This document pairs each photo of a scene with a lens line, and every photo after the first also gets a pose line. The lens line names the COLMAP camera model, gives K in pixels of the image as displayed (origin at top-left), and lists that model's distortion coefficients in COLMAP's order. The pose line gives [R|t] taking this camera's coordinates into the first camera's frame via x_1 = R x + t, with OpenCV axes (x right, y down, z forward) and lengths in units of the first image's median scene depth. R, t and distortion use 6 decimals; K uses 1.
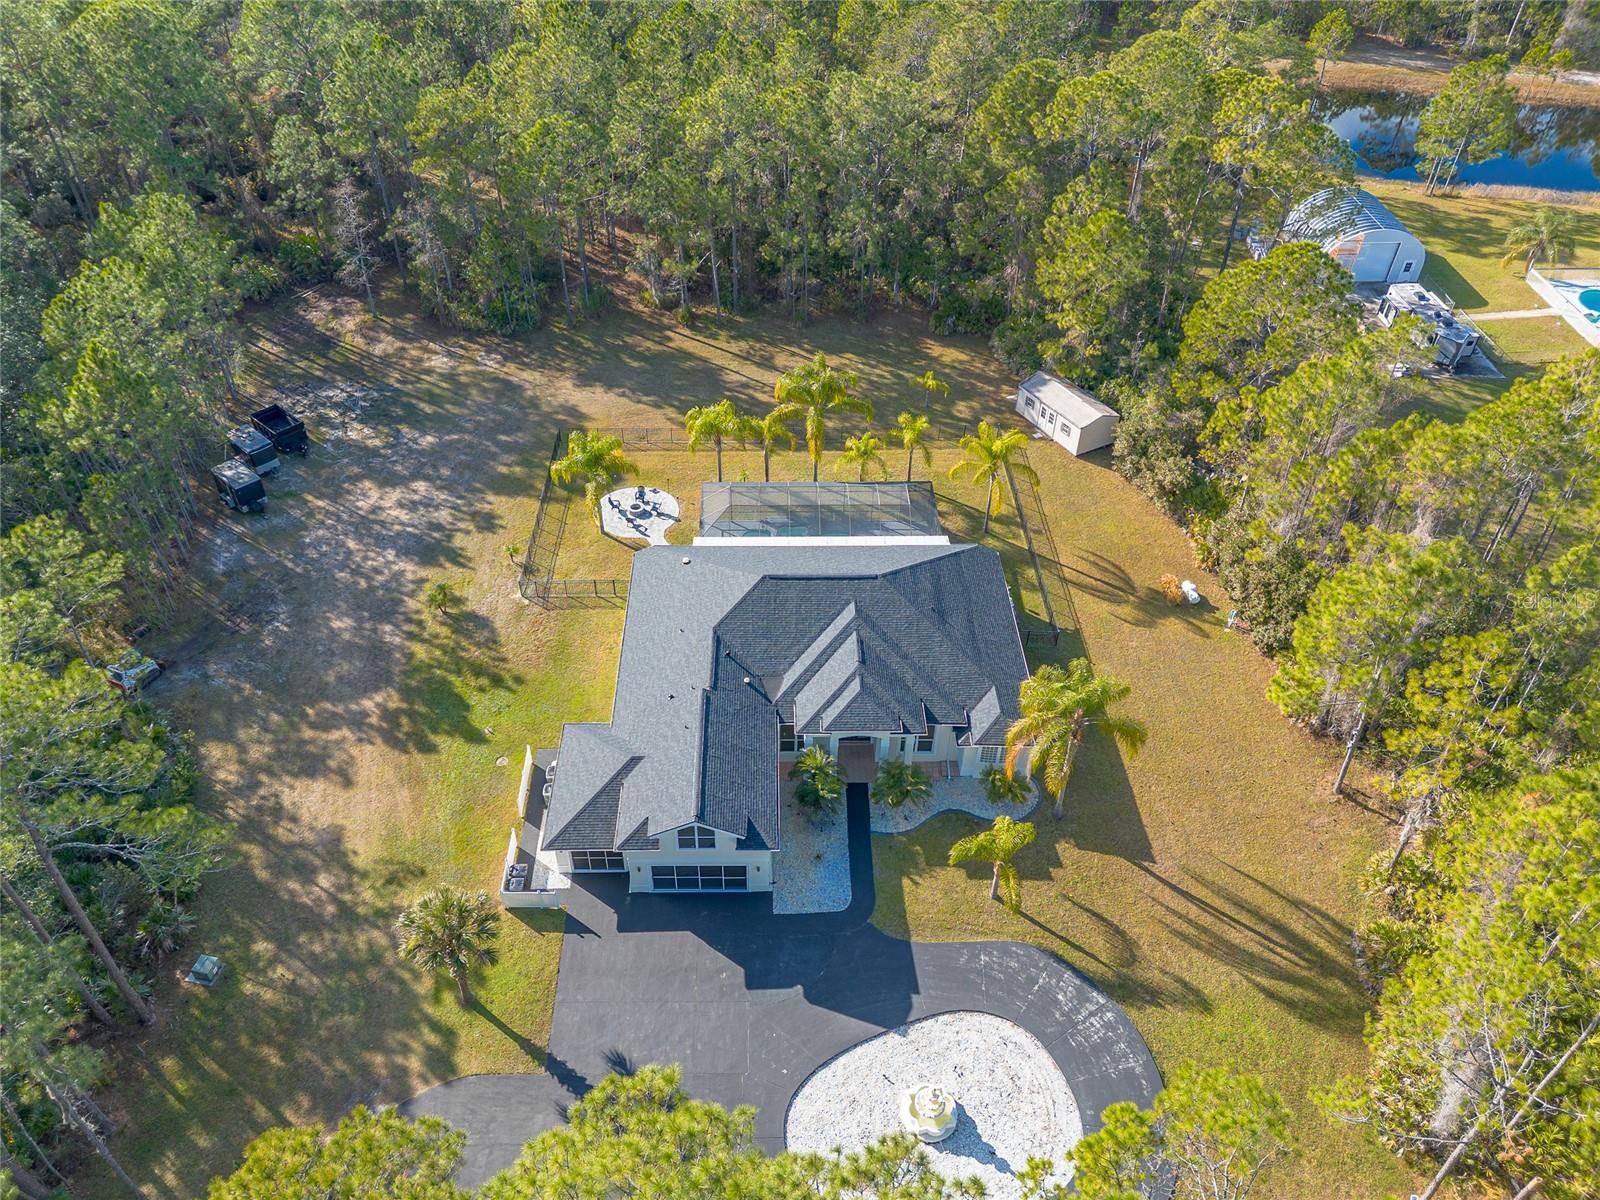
lens RADIAL K [[1171.3, 0, 762.3], [0, 1171.3, 607.7], [0, 0, 1]] dist [0.075275, -0.093224]
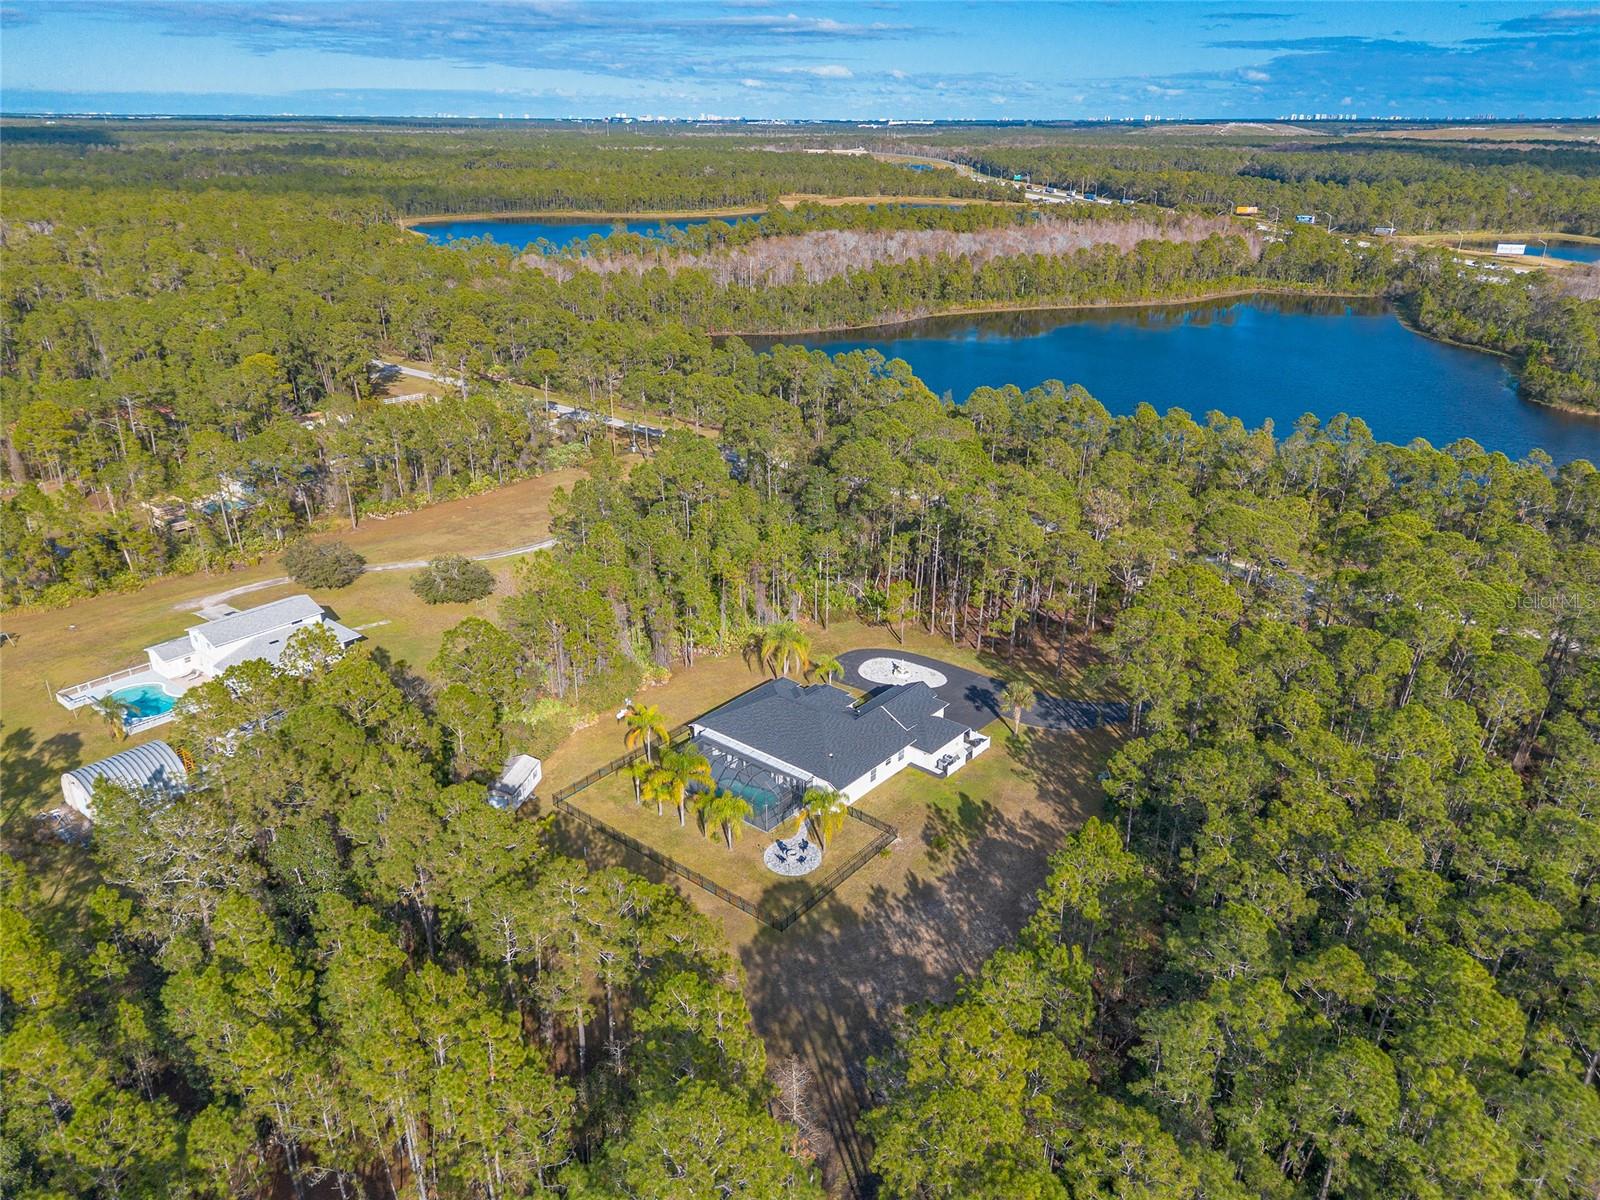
lens RADIAL K [[1108.8, 0, 795.8], [0, 1108.8, 630.5], [0, 0, 1]] dist [0.060620, -0.056362]
pose [[-0.763524, -0.273554, 0.584978, -0.862631], [0.423104, 0.472434, 0.773168, -1.313255], [-0.487867, 0.837839, -0.244973, 1.117692]]
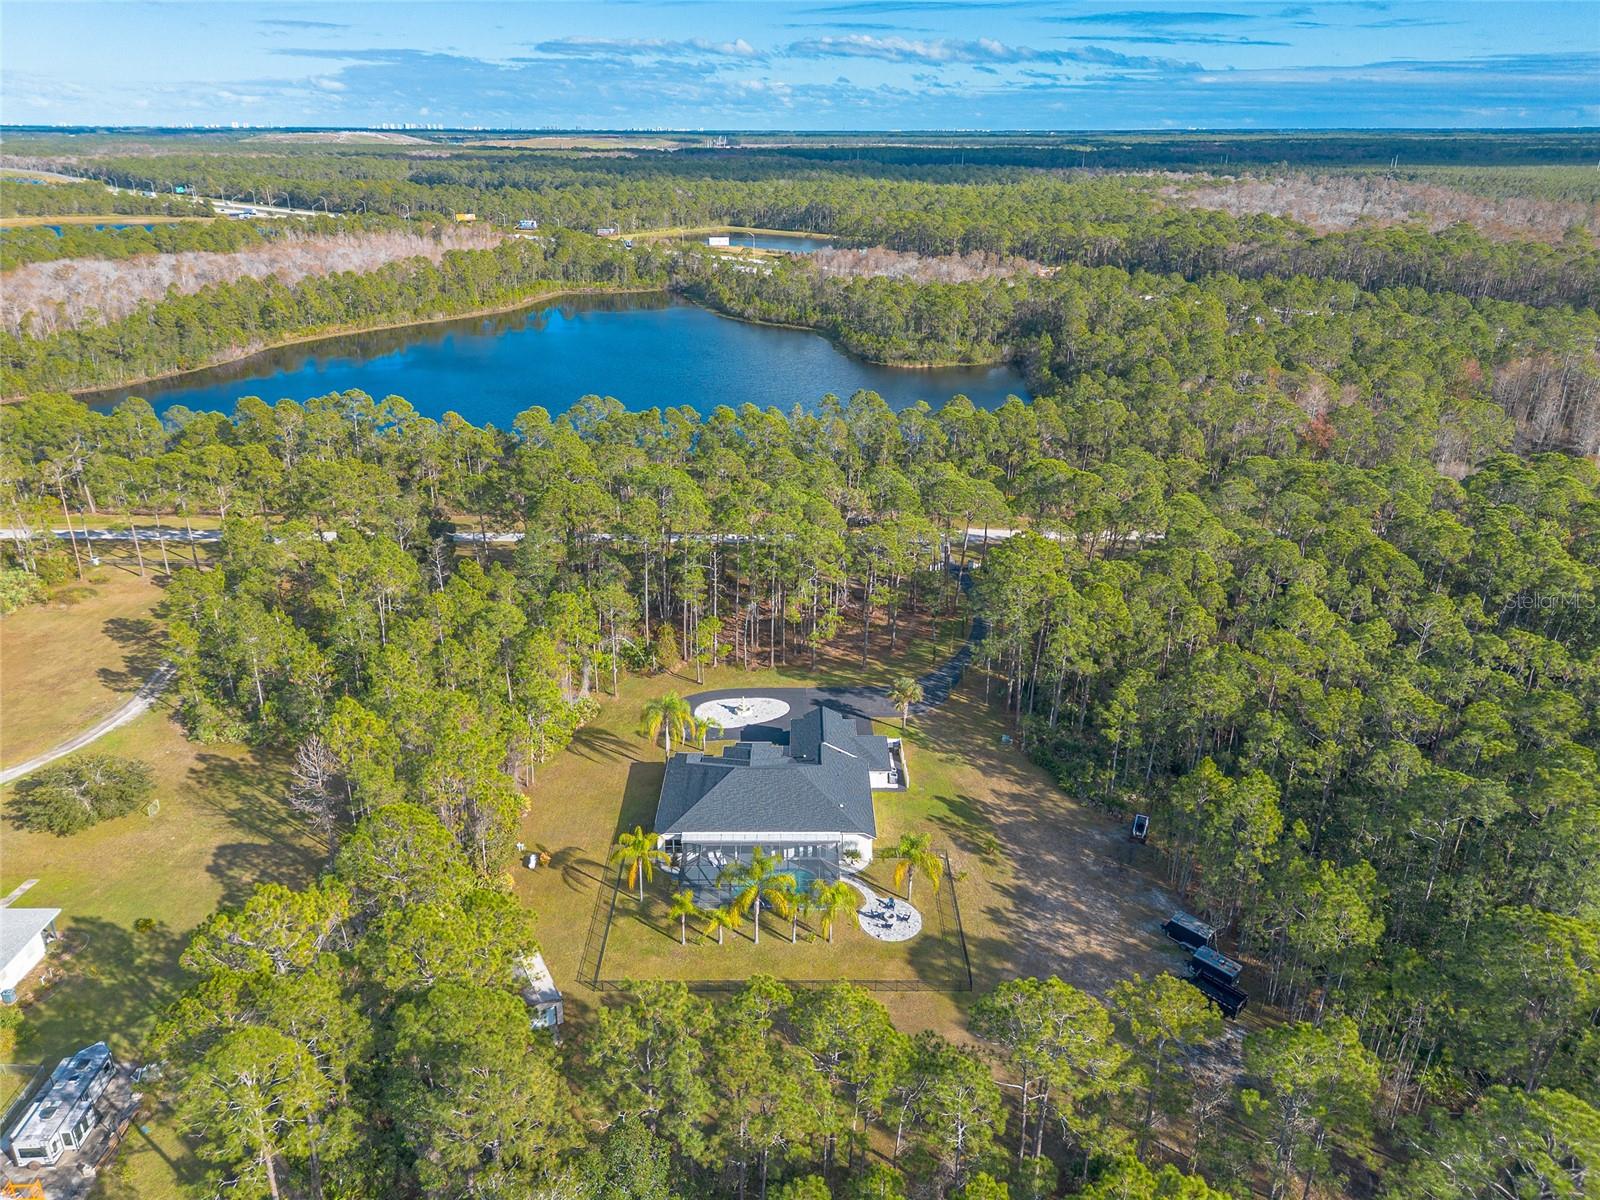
lens RADIAL K [[1108.8, 0, 795.8], [0, 1108.8, 630.5], [0, 0, 1]] dist [0.060620, -0.056362]
pose [[-0.999978, -0.006645, -0.000127, 0.004166], [-0.002873, 0.414852, 0.909884, -1.418761], [-0.005993, 0.909865, -0.414862, 1.249513]]
